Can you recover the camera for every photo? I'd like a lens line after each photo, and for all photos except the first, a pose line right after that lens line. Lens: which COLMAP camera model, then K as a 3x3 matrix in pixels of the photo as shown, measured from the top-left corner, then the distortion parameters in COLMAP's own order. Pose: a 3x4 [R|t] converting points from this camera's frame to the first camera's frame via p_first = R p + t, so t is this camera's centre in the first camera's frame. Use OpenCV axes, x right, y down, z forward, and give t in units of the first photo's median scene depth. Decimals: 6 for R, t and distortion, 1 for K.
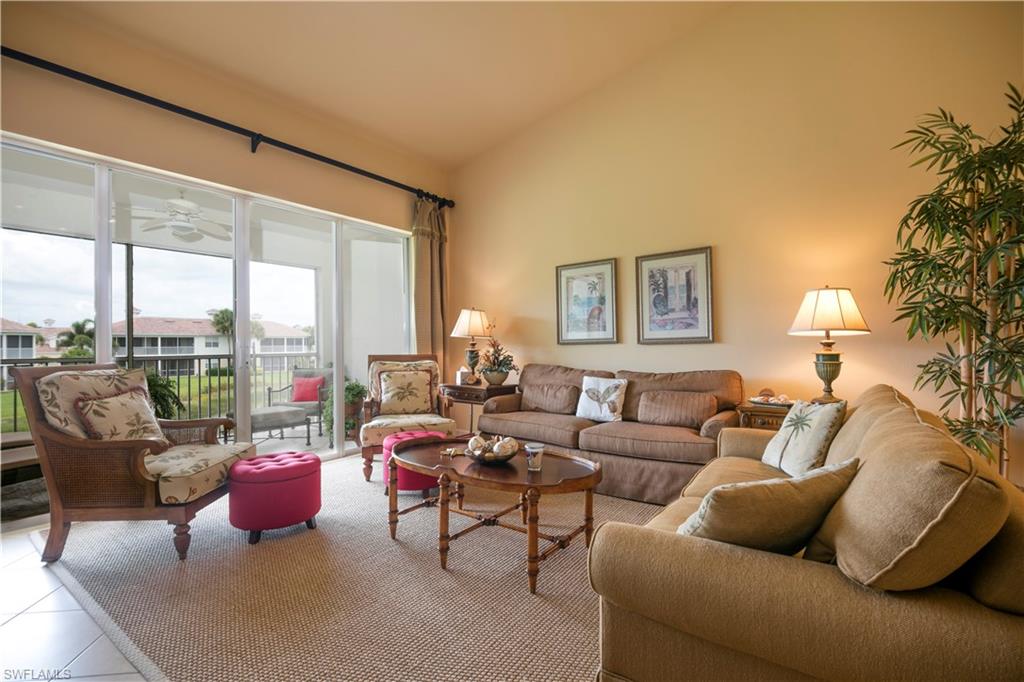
lens RADIAL K [[467.1, 0, 510.9], [0, 467.1, 341.8], [0, 0, 1]] dist [-0.015476, -0.002317]
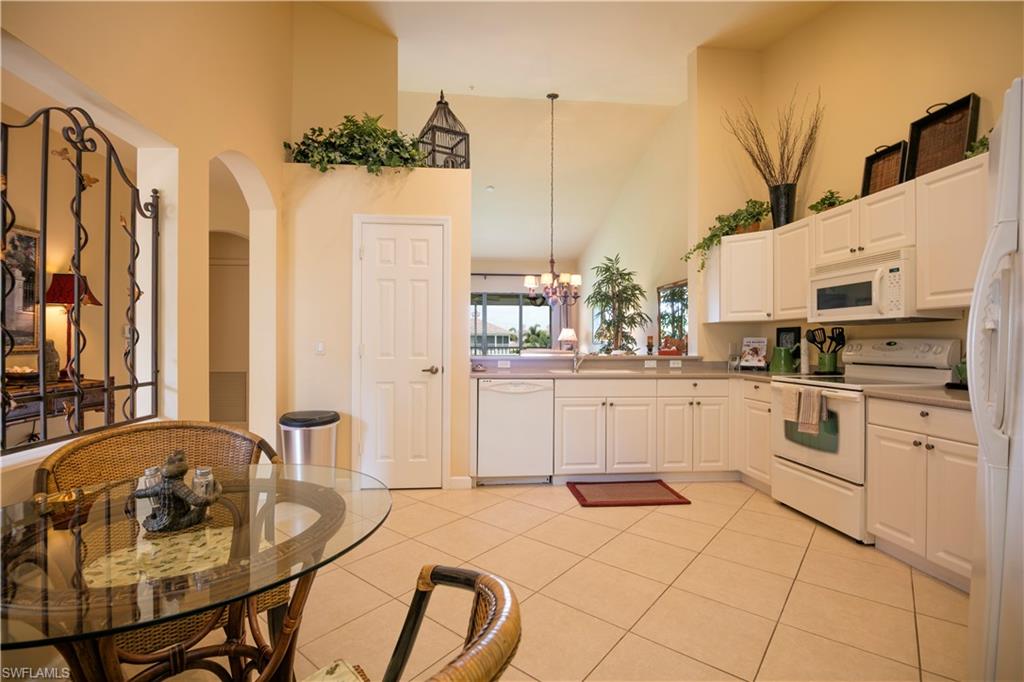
lens RADIAL K [[467.1, 0, 509.7], [0, 467.1, 343.4], [0, 0, 1]] dist [-0.015476, -0.002317]
pose [[0.670497, 0.007086, -0.741878, 1.649068], [-0.001266, 0.999964, 0.008407, -0.016165], [0.741911, -0.004698, 0.670482, -0.837242]]
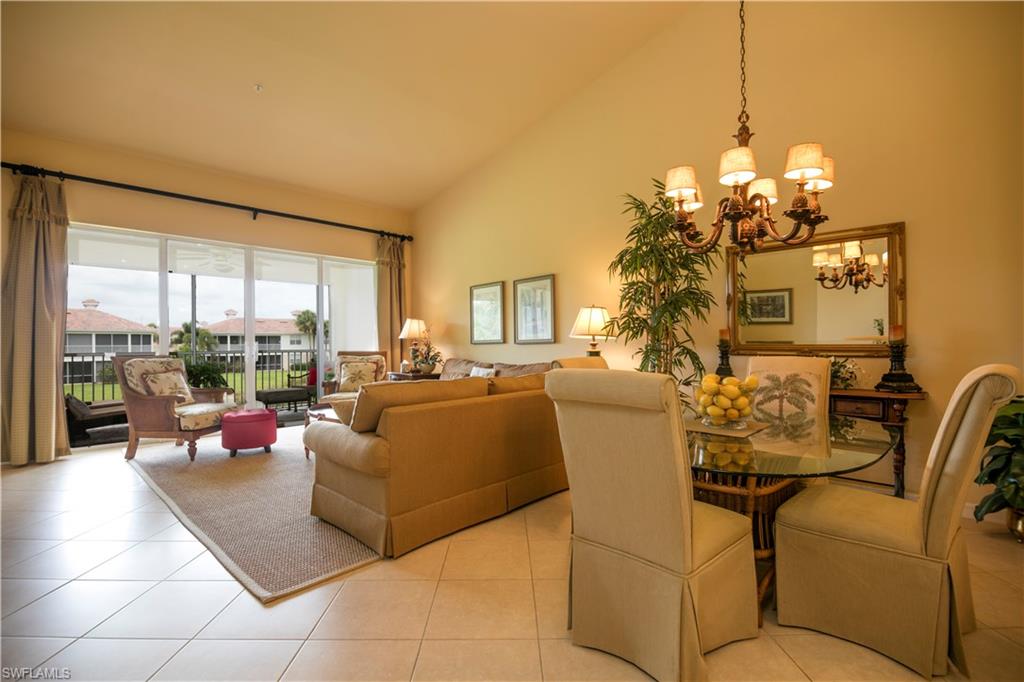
lens RADIAL K [[467.1, 0, 511.3], [0, 467.1, 340.3], [0, 0, 1]] dist [-0.015476, -0.002317]
pose [[0.988888, 0.001429, -0.148655, 0.483536], [-0.001337, 0.999999, 0.000720, -0.007589], [0.148656, -0.000513, 0.988889, -0.374935]]
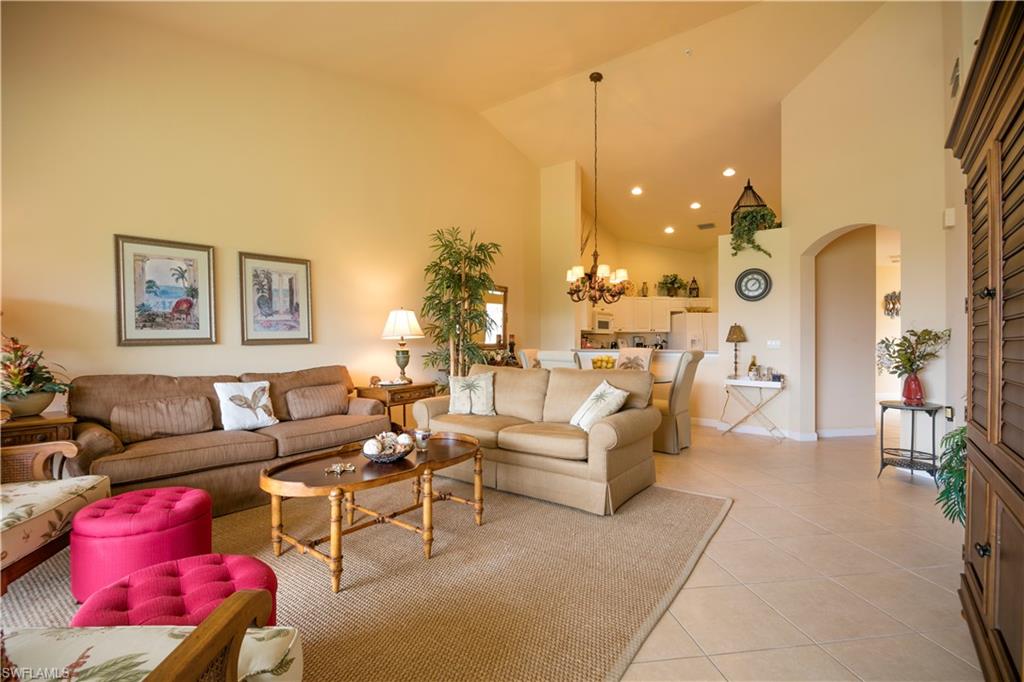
lens RADIAL K [[467.1, 0, 509.0], [0, 467.1, 340.3], [0, 0, 1]] dist [-0.015476, -0.002317]
pose [[0.010190, 0.007328, 0.999921, -0.683802], [-0.003069, 0.999969, -0.007297, 0.001051], [-0.999943, -0.002994, 0.010213, 0.463971]]
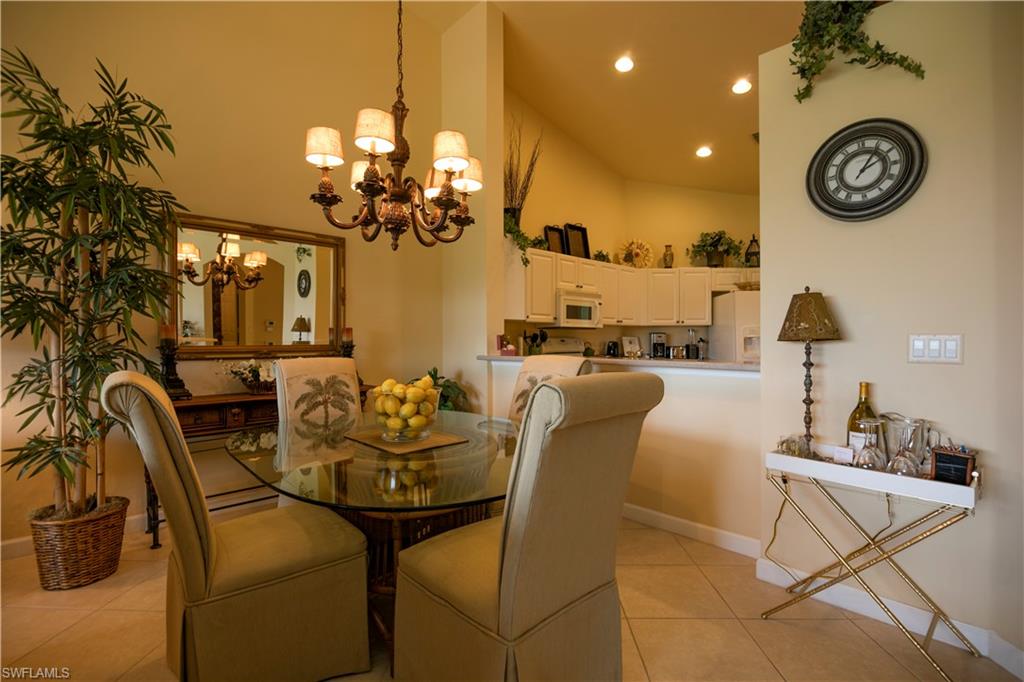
lens RADIAL K [[467.1, 0, 512.9], [0, 467.1, 341.4], [0, 0, 1]] dist [-0.015476, -0.002317]
pose [[0.168982, 0.004210, 0.985610, 0.196631], [-0.001811, 0.999991, -0.003961, -0.003548], [-0.985618, -0.001115, 0.168988, 0.016968]]
